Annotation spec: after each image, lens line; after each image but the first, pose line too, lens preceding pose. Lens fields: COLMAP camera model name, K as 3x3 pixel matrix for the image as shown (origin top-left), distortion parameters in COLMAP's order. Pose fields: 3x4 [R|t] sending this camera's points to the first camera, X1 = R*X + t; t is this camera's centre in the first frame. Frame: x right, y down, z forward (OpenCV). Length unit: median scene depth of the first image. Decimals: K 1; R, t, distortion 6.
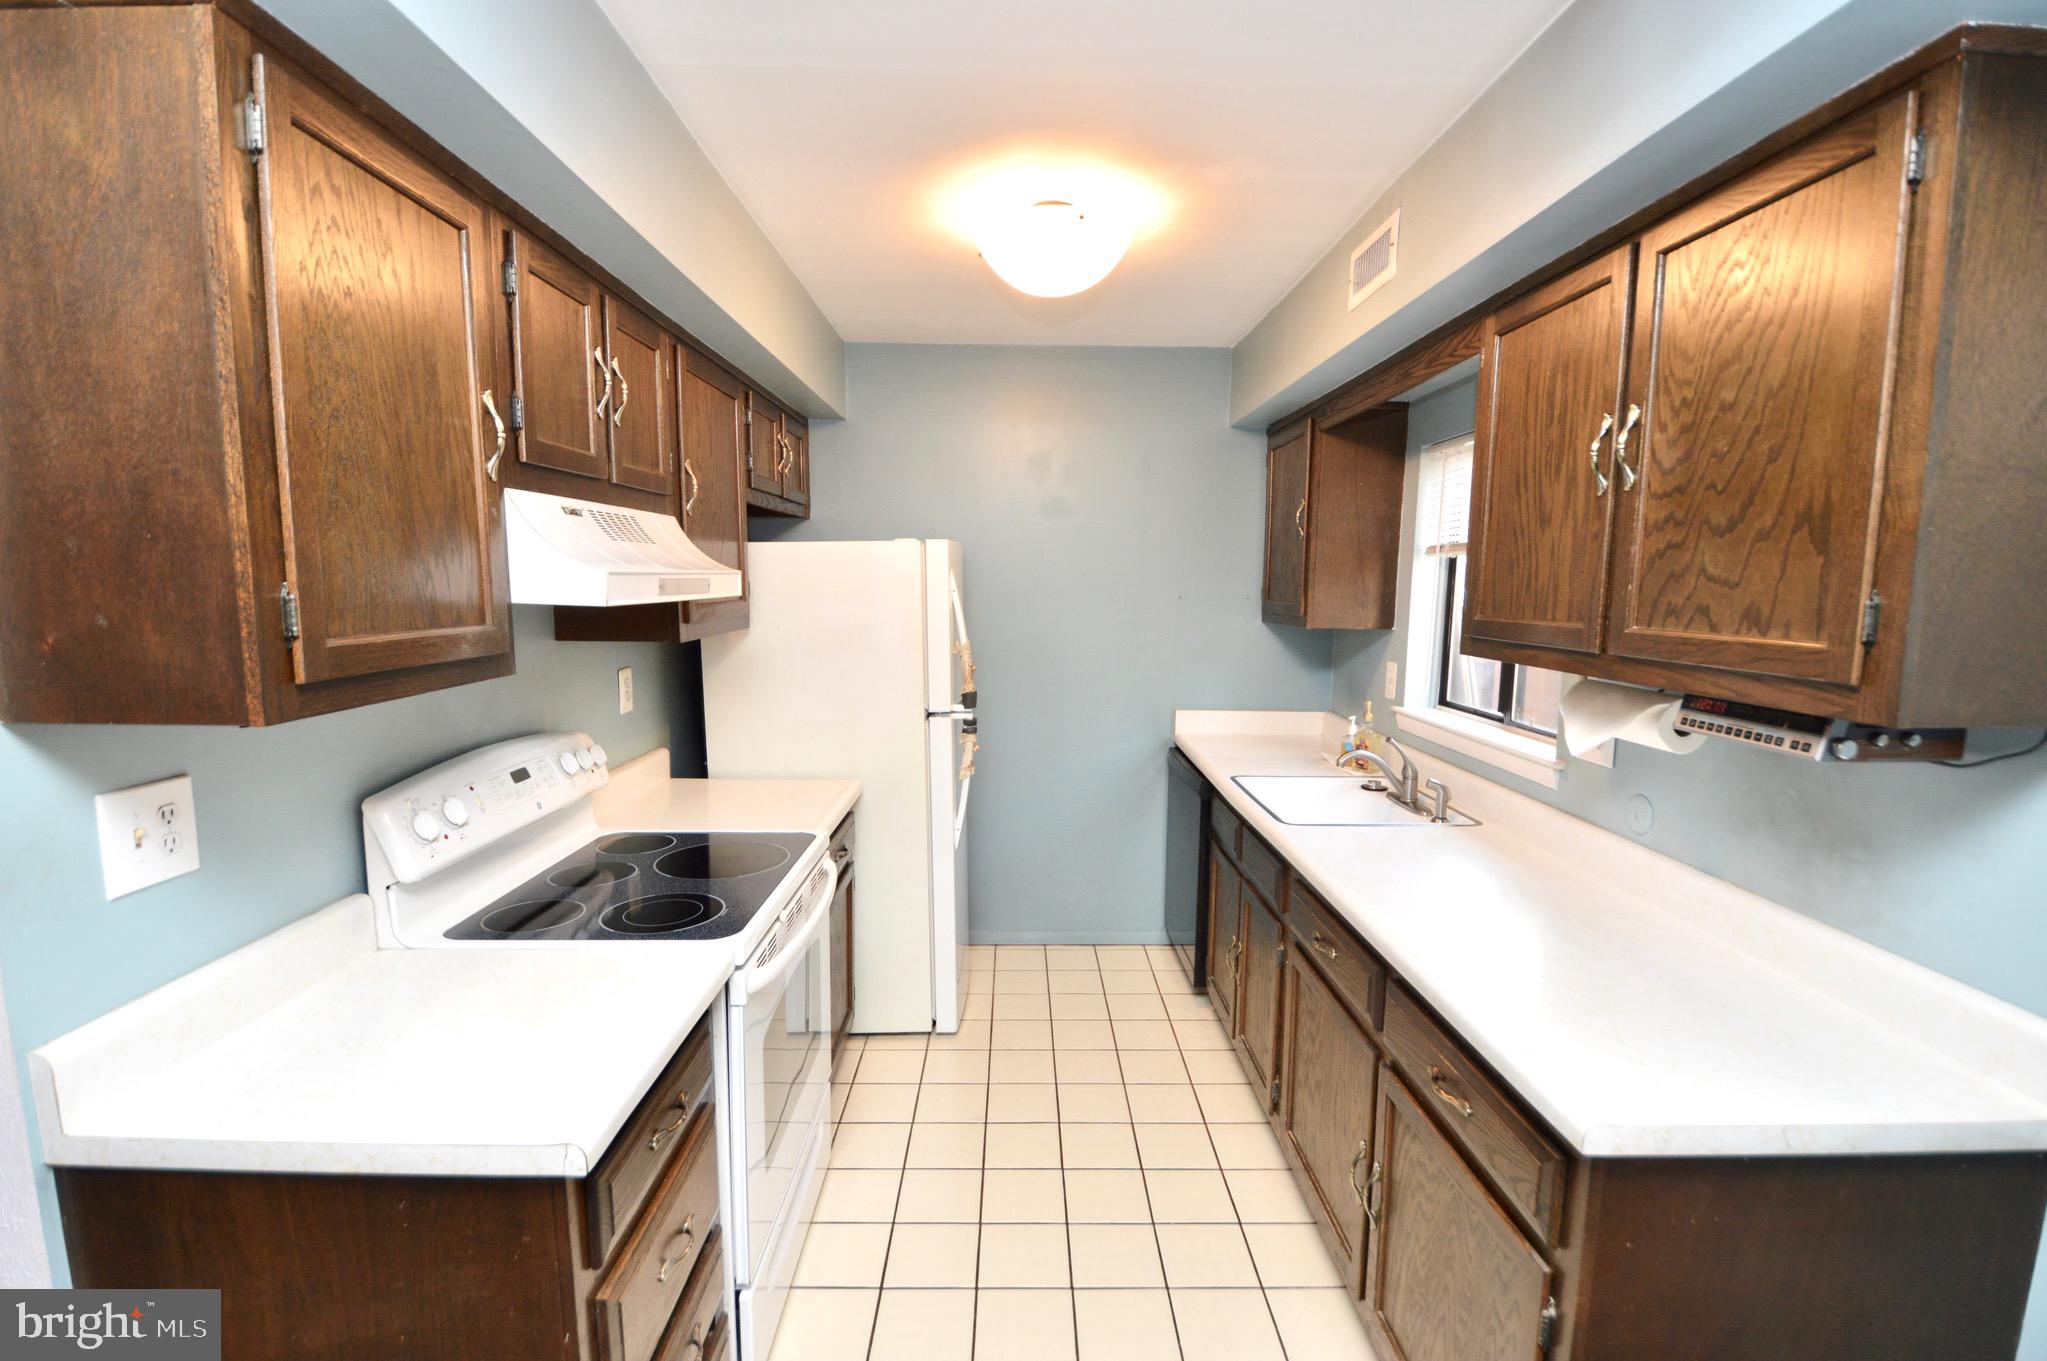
lens RADIAL K [[942.9, 0, 1024.2], [0, 942.9, 691.2], [0, 0, 1]] dist [0.011640, -0.019869]
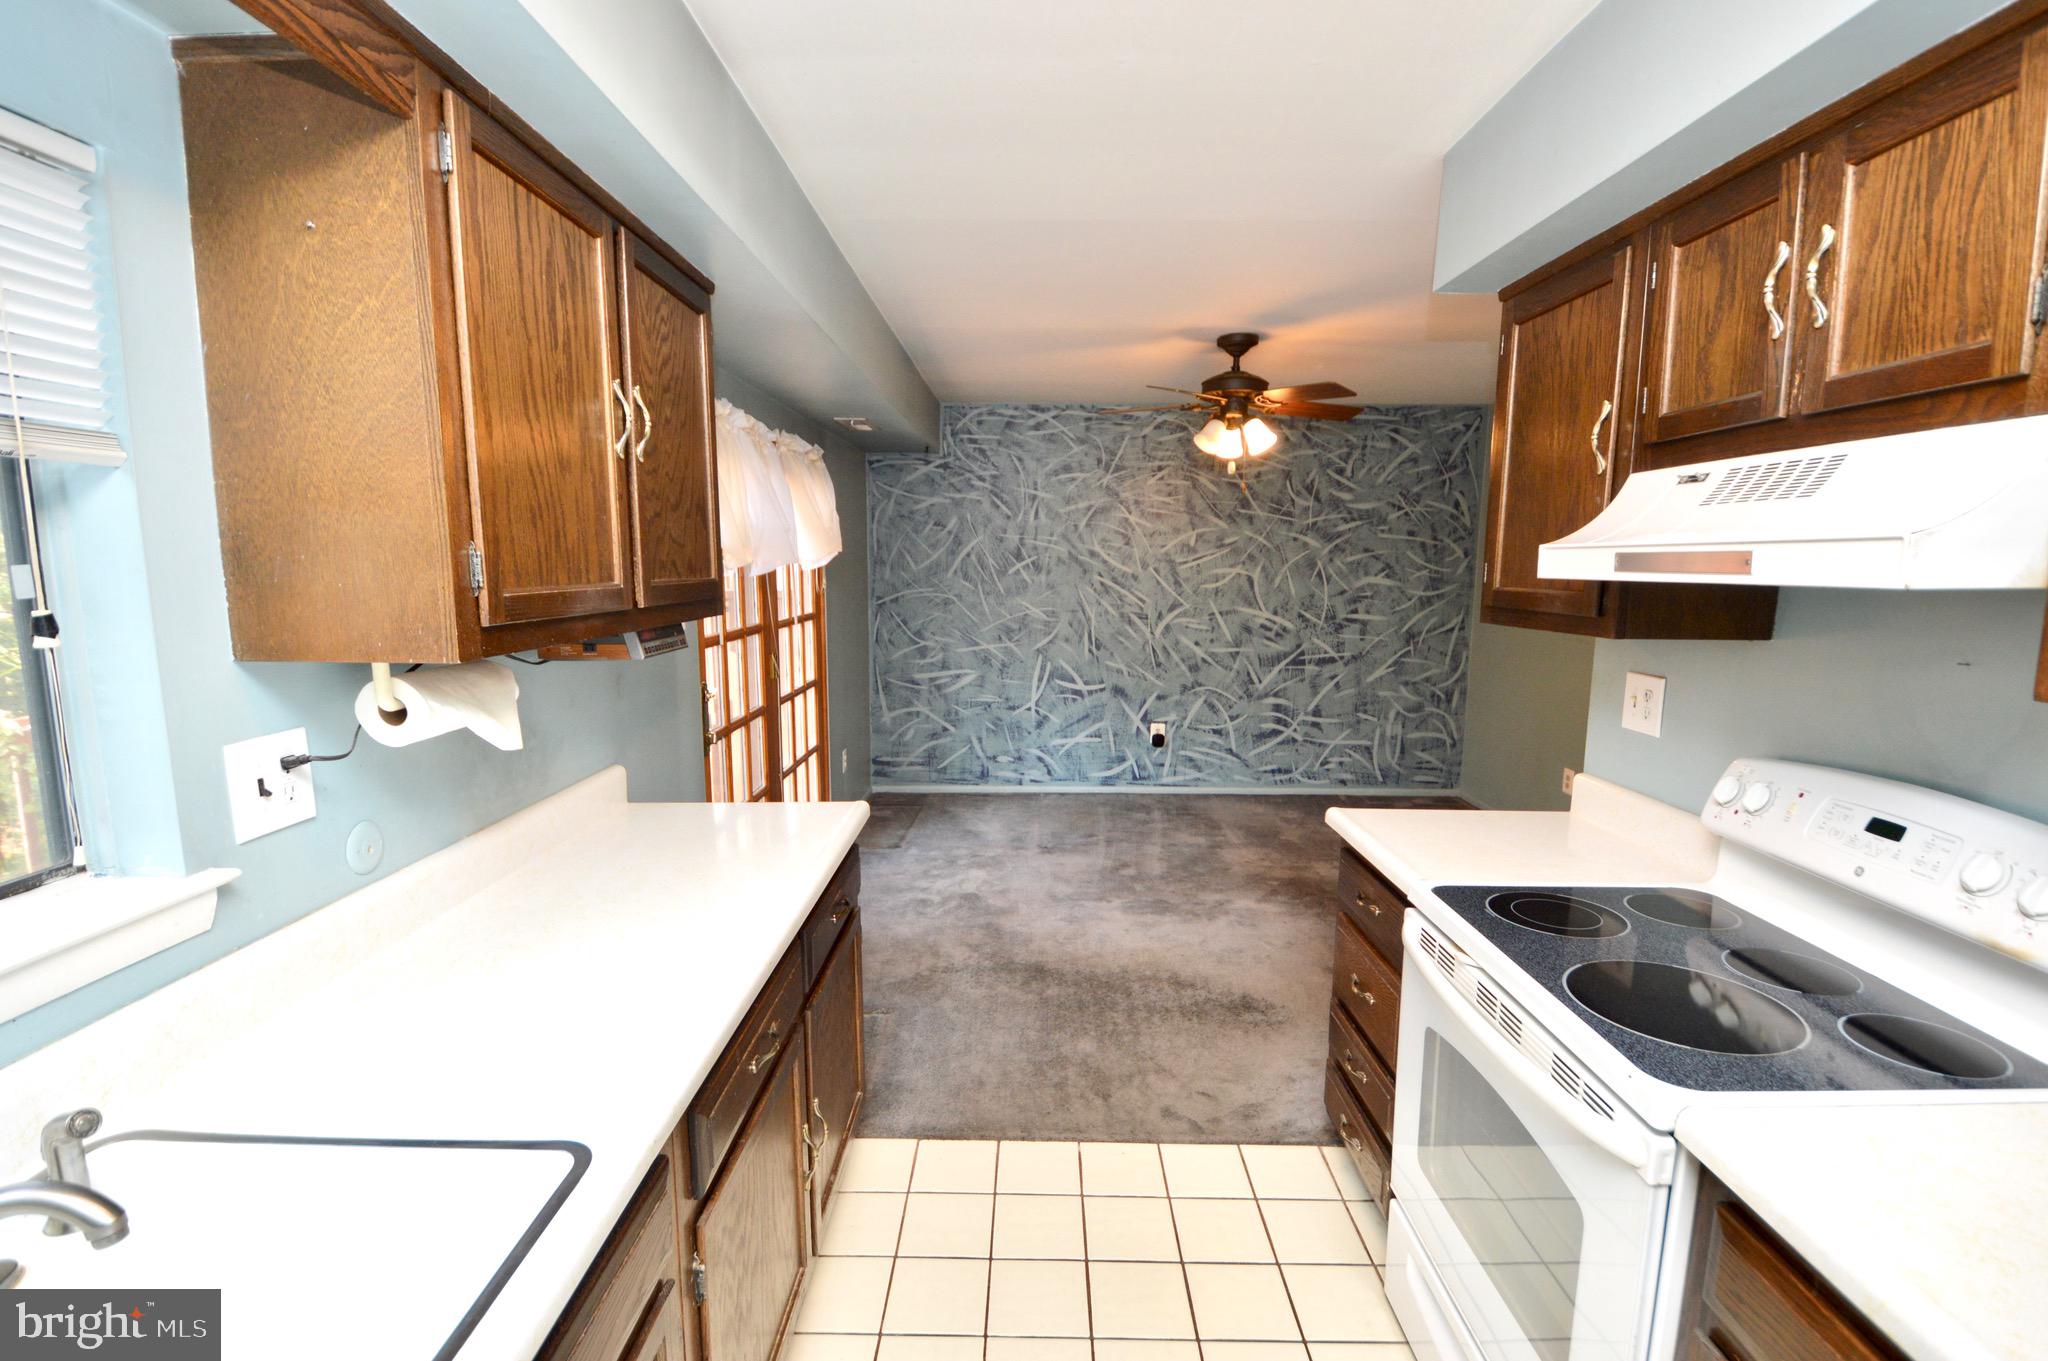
lens RADIAL K [[943.3, 0, 1029.9], [0, 943.3, 699.3], [0, 0, 1]] dist [0.011640, -0.019869]
pose [[-0.999616, -0.018340, 0.020789, 0.119838], [-0.012270, 0.965138, 0.261455, -0.206111], [-0.024860, 0.261099, -0.964992, 1.857932]]
